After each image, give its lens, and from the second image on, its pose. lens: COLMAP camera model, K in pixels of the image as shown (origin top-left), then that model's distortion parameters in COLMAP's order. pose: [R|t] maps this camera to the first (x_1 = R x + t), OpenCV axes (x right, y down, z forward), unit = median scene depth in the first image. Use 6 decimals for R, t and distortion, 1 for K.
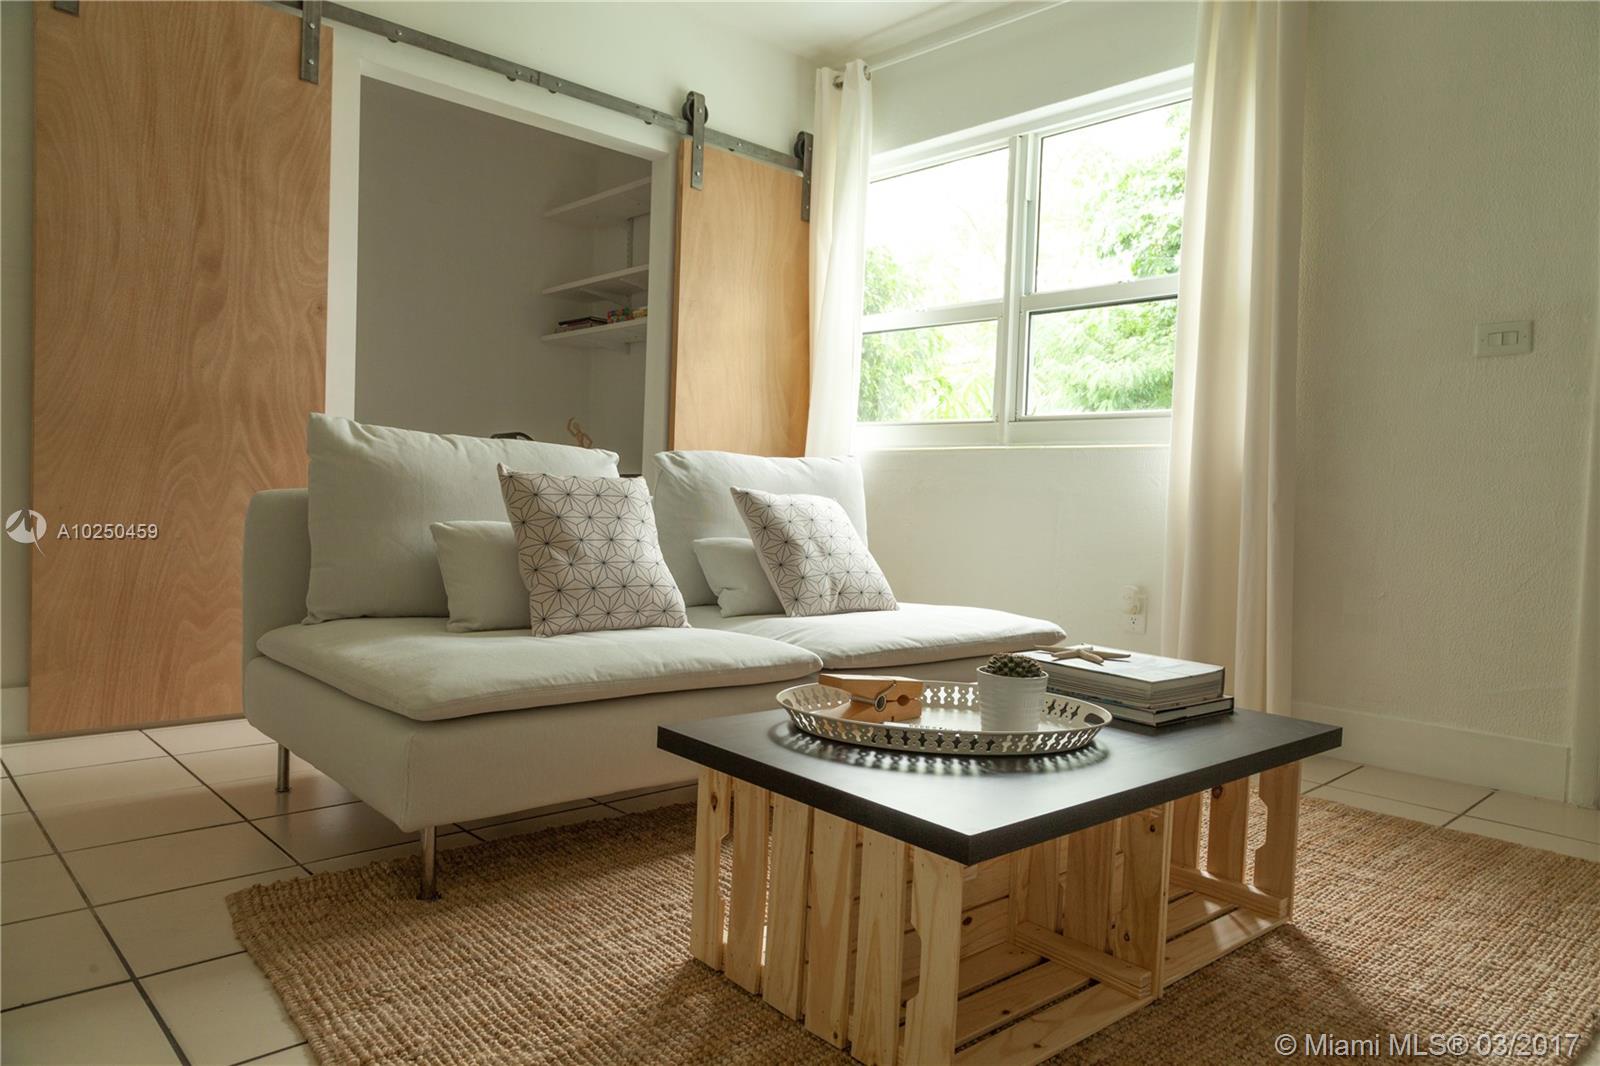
lens RADIAL K [[1032.7, 0, 800.0], [0, 1032.7, 533.0], [0, 0, 1]] dist [0.006716, -0.000665]
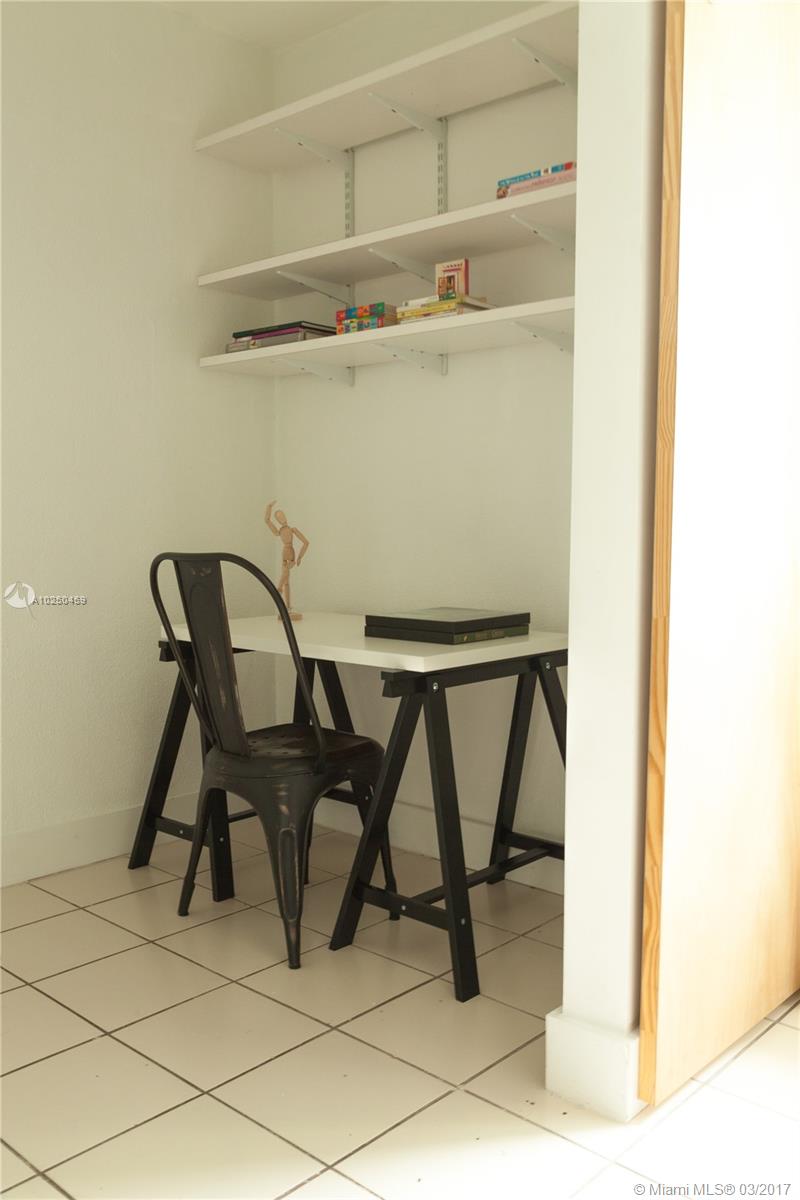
lens RADIAL K [[1036.8, 0, 400.0], [0, 1036.8, 600.0], [0, 0, 1]] dist [-0.007319, -0.003138]
pose [[0.996331, -0.038787, 0.076294, -0.347622], [0.035248, 0.998264, 0.047190, -0.145708], [-0.077992, -0.044327, 0.995968, 0.752455]]
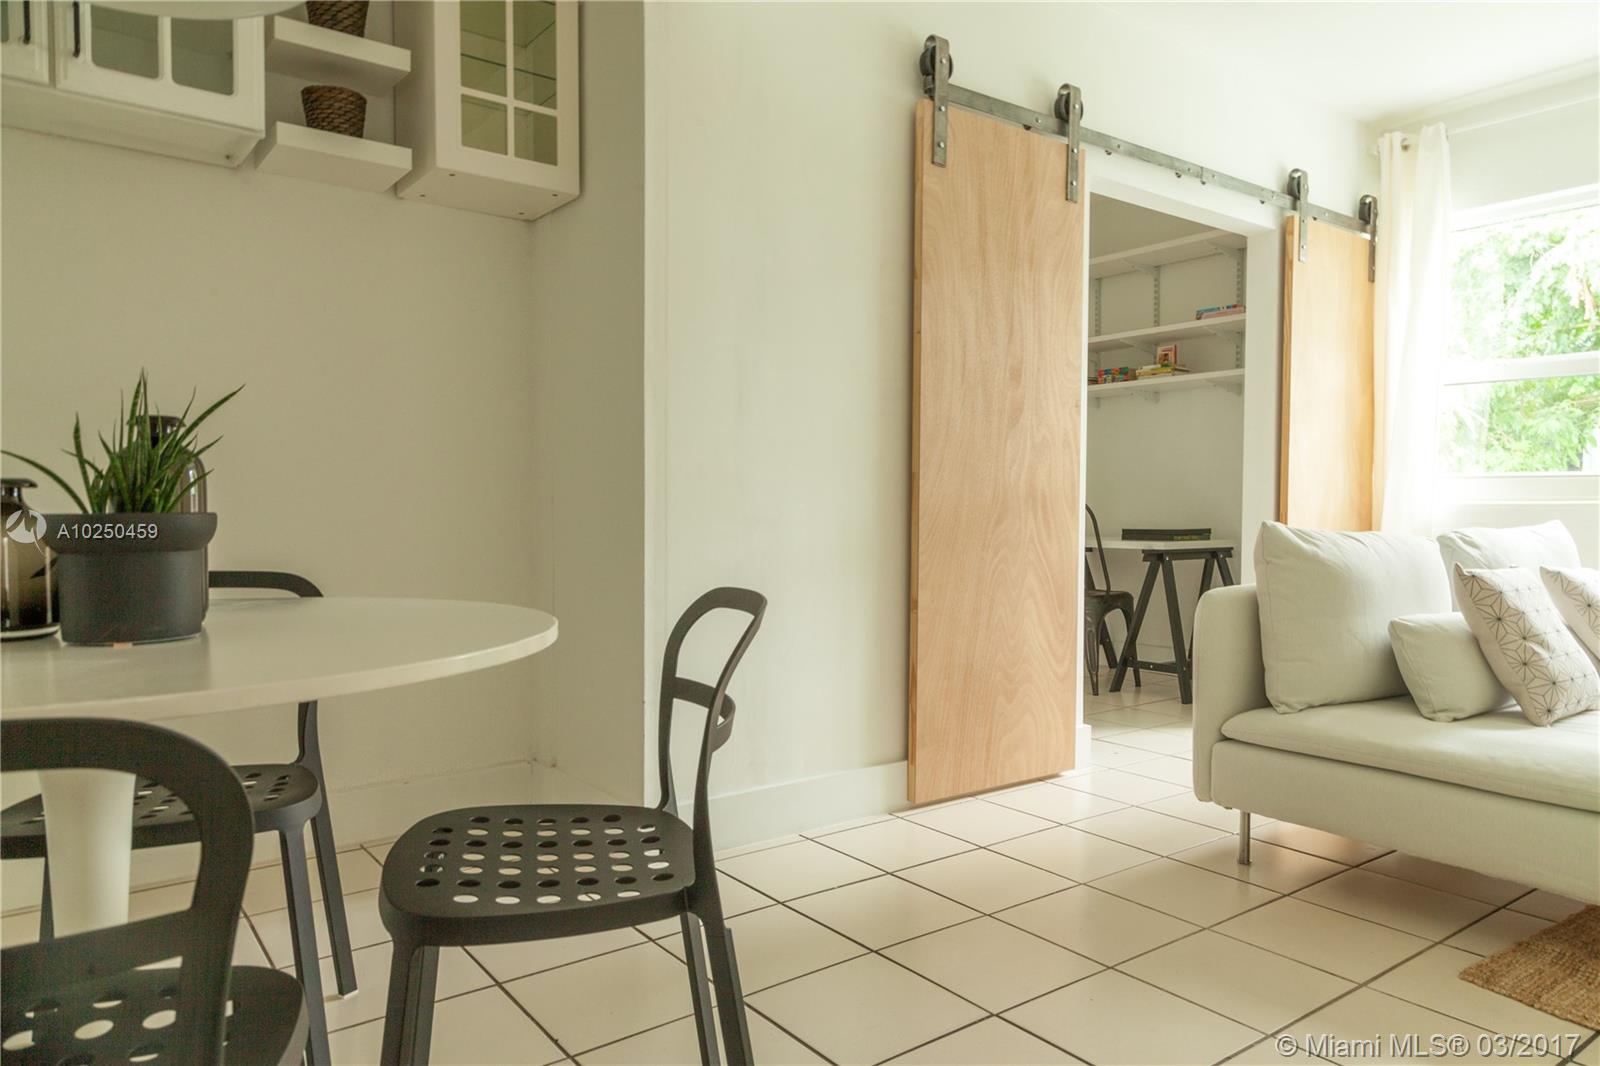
lens RADIAL K [[1032.7, 0, 800.0], [0, 1032.7, 533.0], [0, 0, 1]] dist [0.006716, -0.000665]
pose [[0.993364, -0.028112, -0.111521, -0.644968], [0.026904, 0.999562, -0.012325, -0.078607], [0.111818, 0.009243, 0.993686, -0.116535]]
